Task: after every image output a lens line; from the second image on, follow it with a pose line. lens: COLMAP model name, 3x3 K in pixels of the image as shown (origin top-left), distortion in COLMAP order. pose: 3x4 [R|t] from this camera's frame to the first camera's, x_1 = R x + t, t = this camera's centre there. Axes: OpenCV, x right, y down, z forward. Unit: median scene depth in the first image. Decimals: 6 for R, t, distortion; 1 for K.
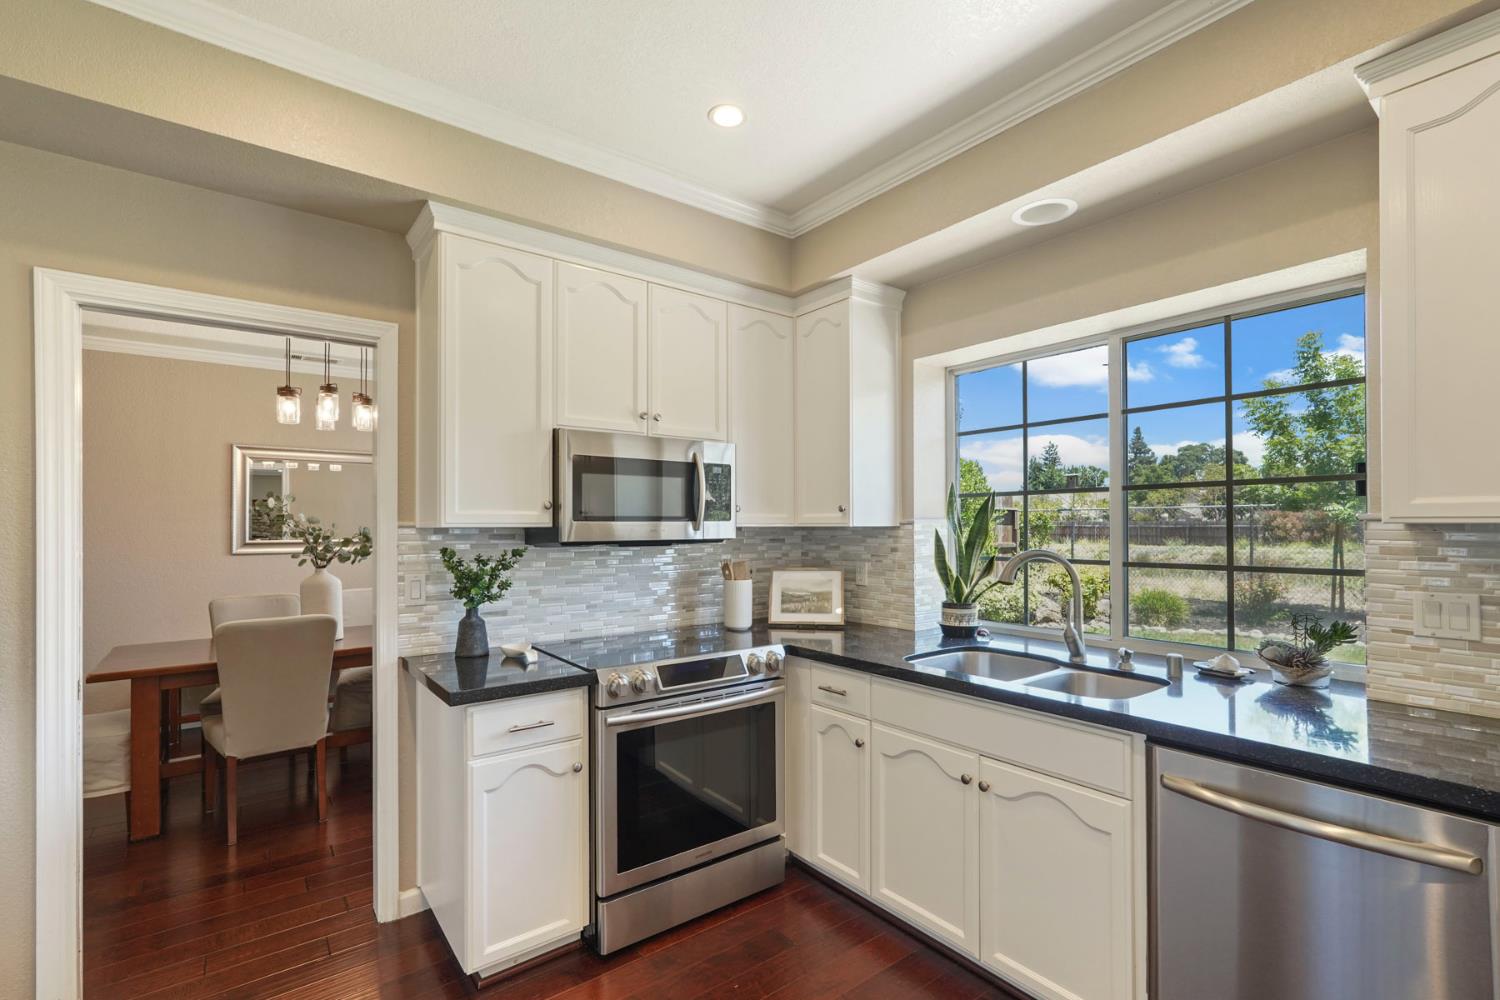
lens RADIAL K [[669.8, 0, 739.5], [0, 669.8, 520.1], [0, 0, 1]] dist [-0.004925, 0.003197]
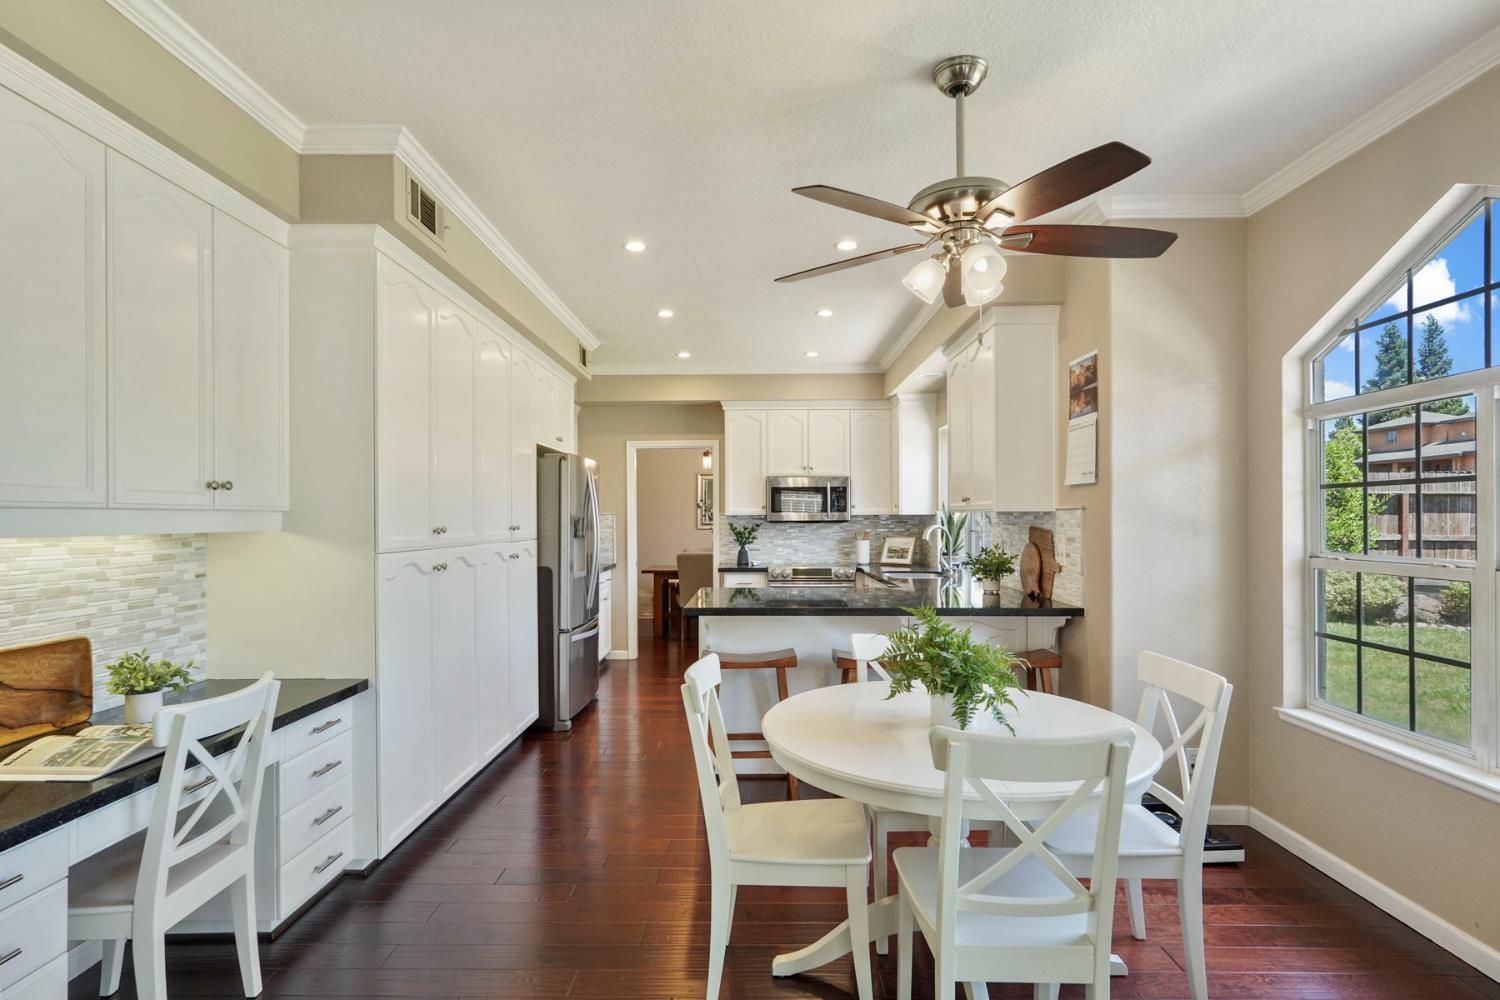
lens RADIAL K [[769.9, 0, 749.4], [0, 769.9, 510.0], [0, 0, 1]] dist [-0.002110, -0.000118]
pose [[0.787463, -0.004611, -0.616345, 1.256789], [0.006094, 0.999981, 0.000305, -0.008714], [0.616332, -0.003996, 0.787476, -1.148163]]
